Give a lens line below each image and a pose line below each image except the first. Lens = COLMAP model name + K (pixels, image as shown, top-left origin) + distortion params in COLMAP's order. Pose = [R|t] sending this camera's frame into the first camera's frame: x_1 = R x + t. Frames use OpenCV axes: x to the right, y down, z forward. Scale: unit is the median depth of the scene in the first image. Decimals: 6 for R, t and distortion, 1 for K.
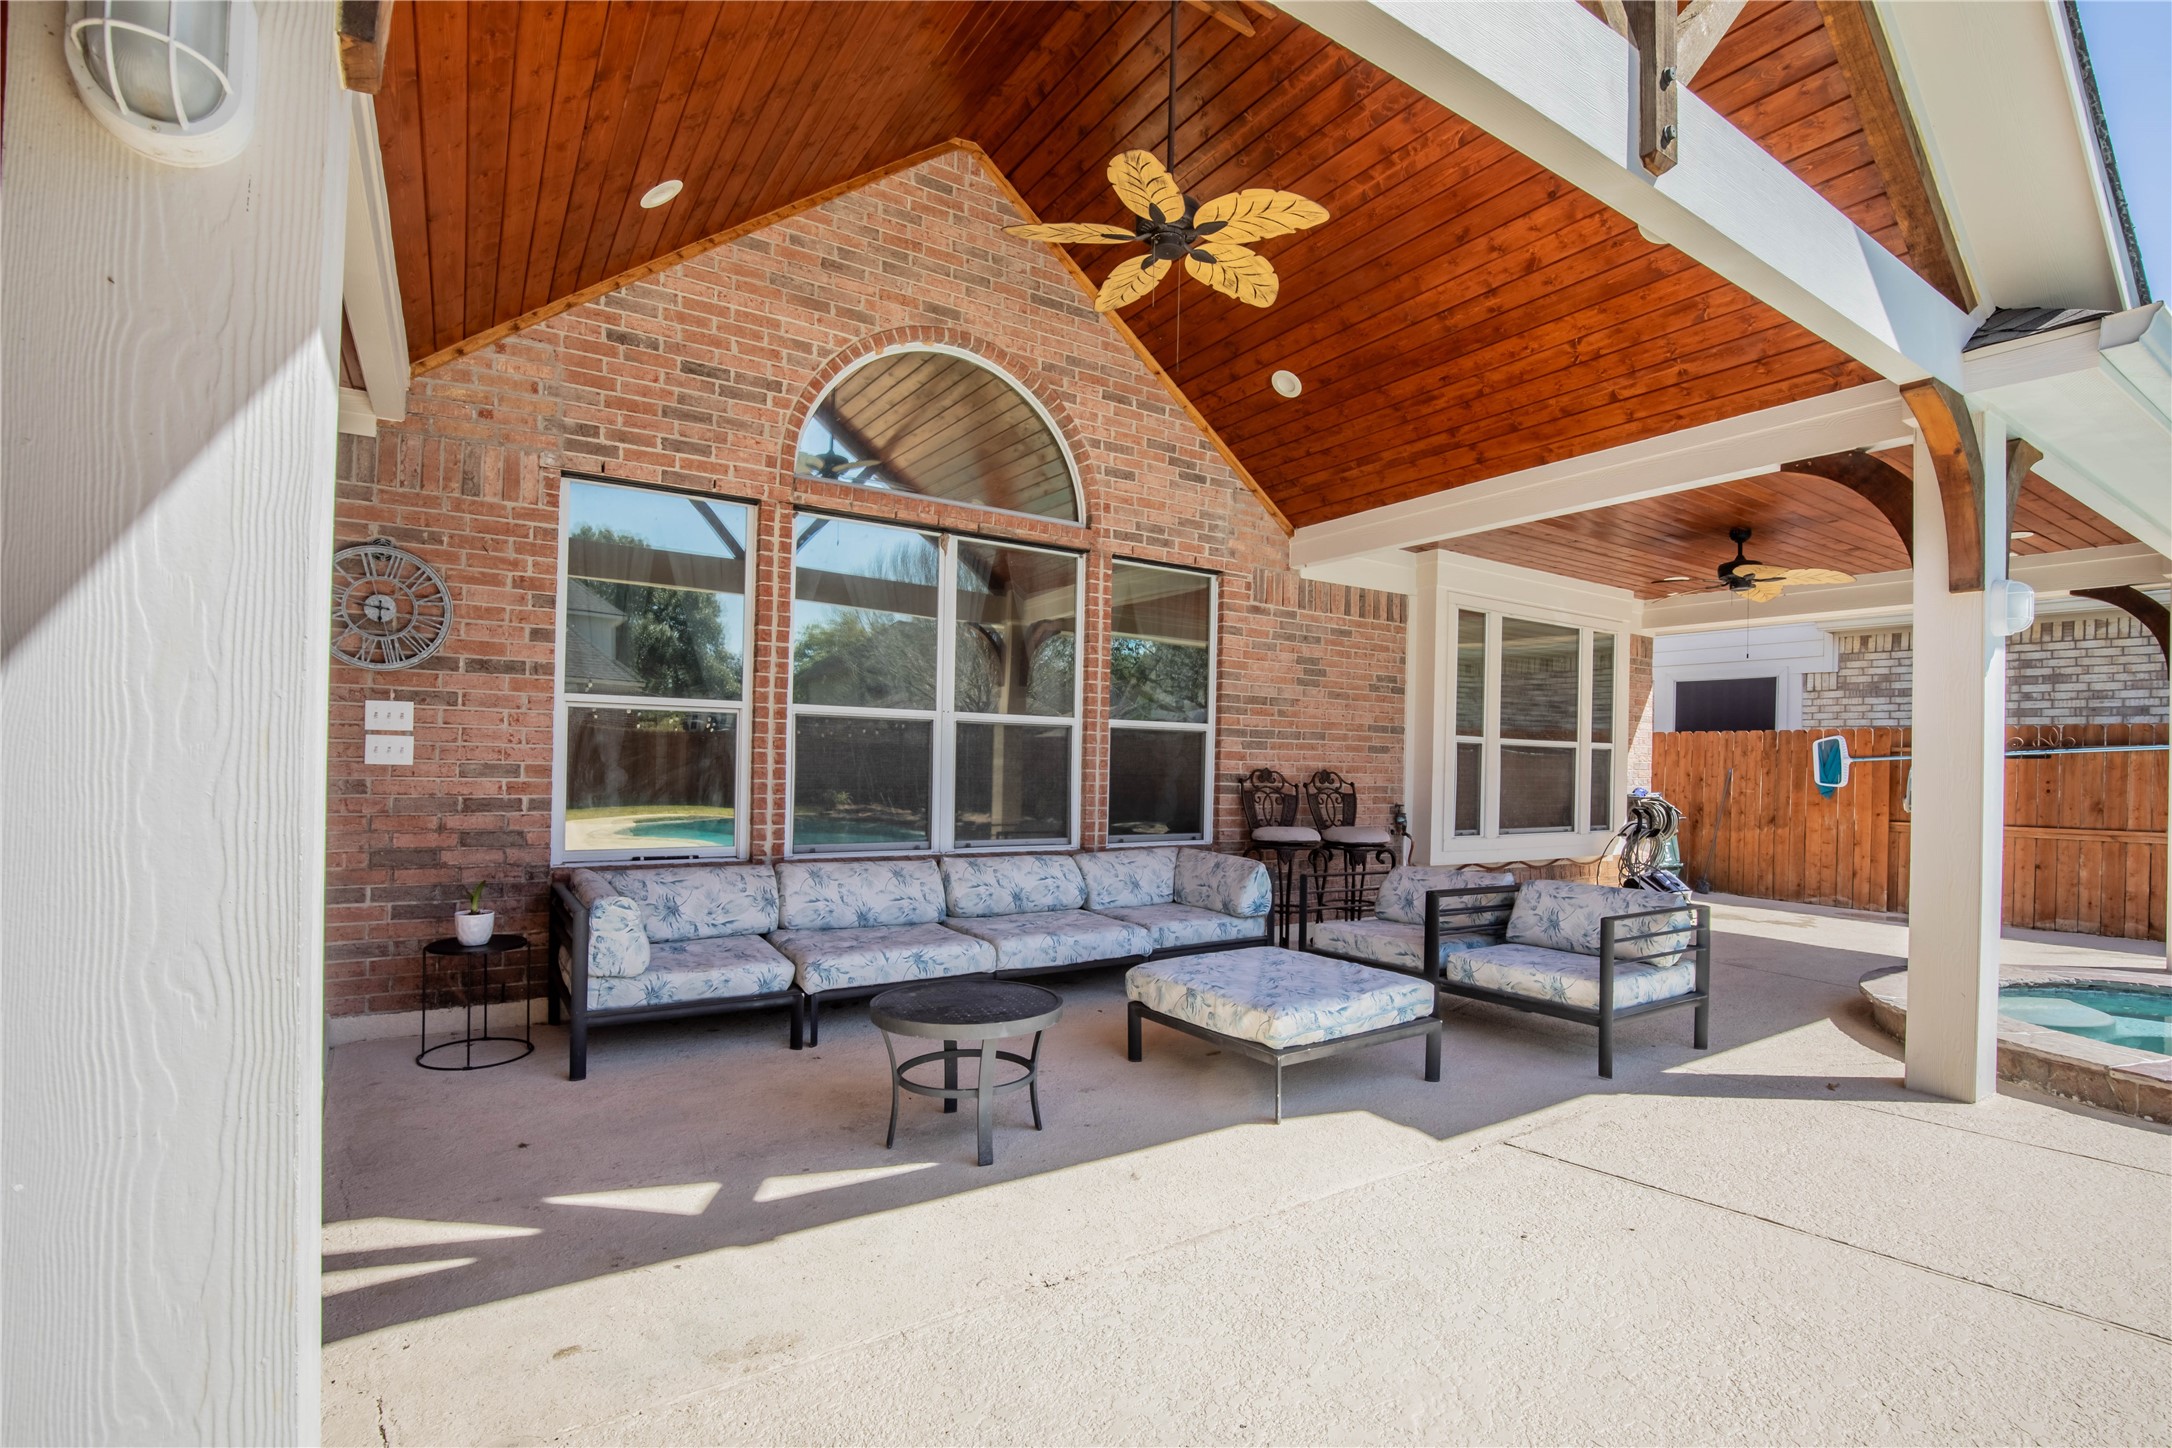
lens RADIAL K [[974.2, 0, 1088.5], [0, 974.2, 748.9], [0, 0, 1]] dist [-0.034606, 0.006876]
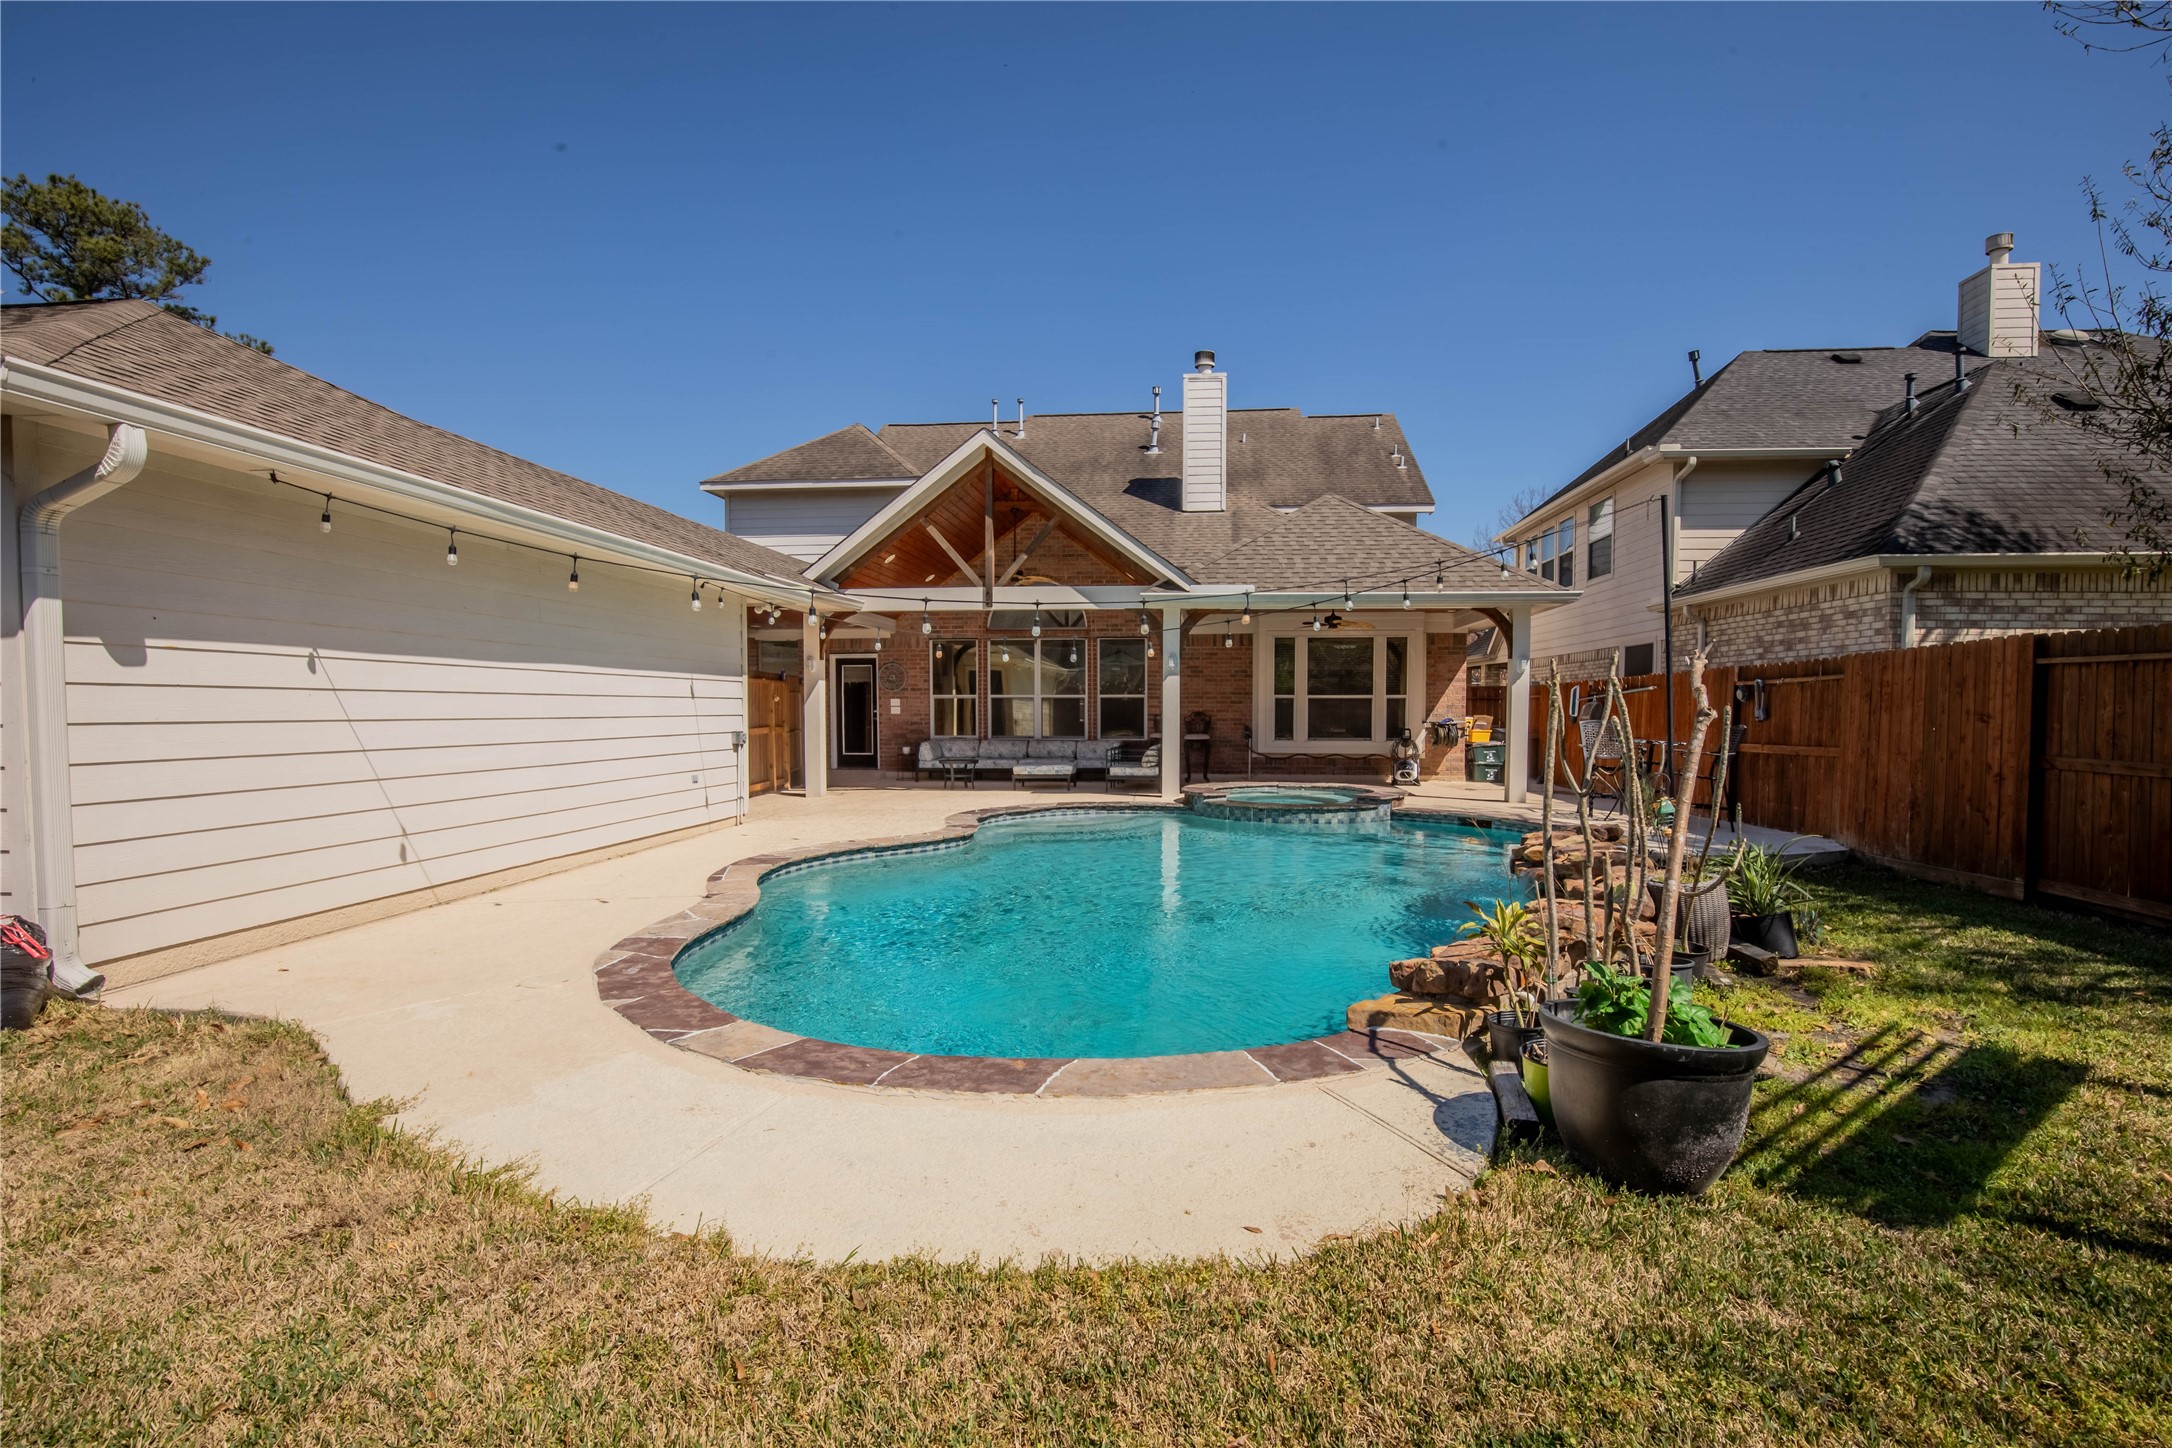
lens RADIAL K [[970.4, 0, 1134.1], [0, 970.4, 727.2], [0, 0, 1]] dist [-0.031736, 0.000061]
pose [[0.794669, -0.007836, -0.606993, 2.033427], [0.023311, 0.999573, 0.017614, 0.018414], [0.606596, -0.028147, 0.794512, -1.328970]]
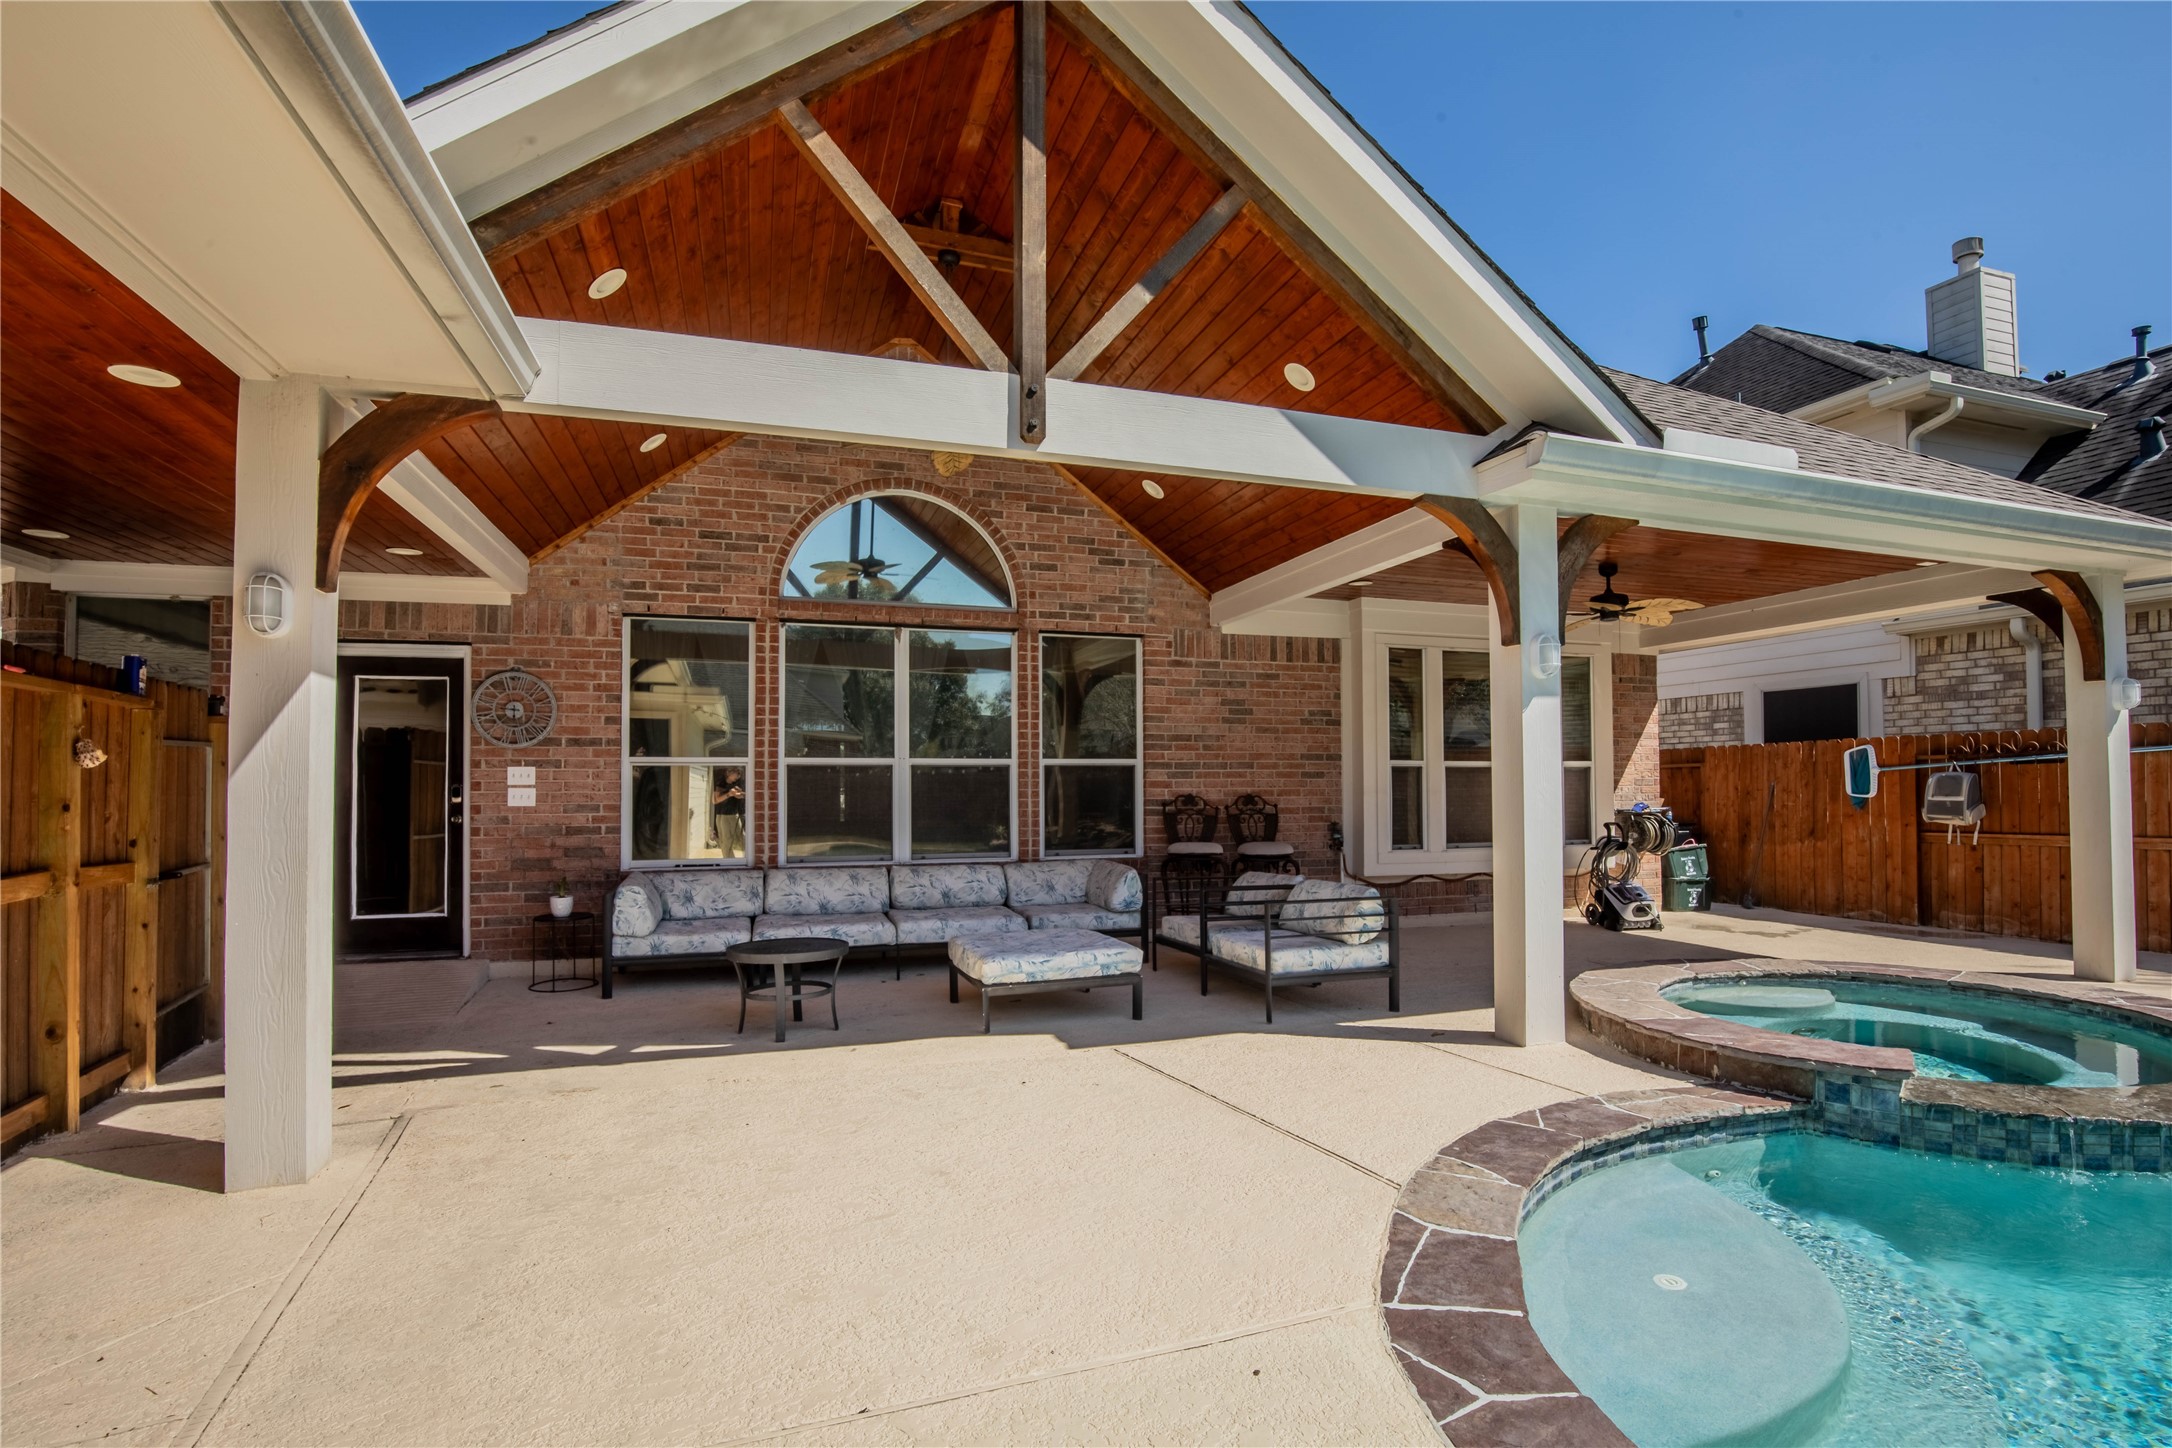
lens RADIAL K [[1002.8, 0, 1099.4], [0, 1002.8, 749.8], [0, 0, 1]] dist [-0.035478, 0.008343]
pose [[0.969253, -0.034781, -0.243597, 0.463227], [0.028166, 0.999135, -0.030584, -0.000079], [0.244450, 0.022782, 0.969394, -0.284945]]
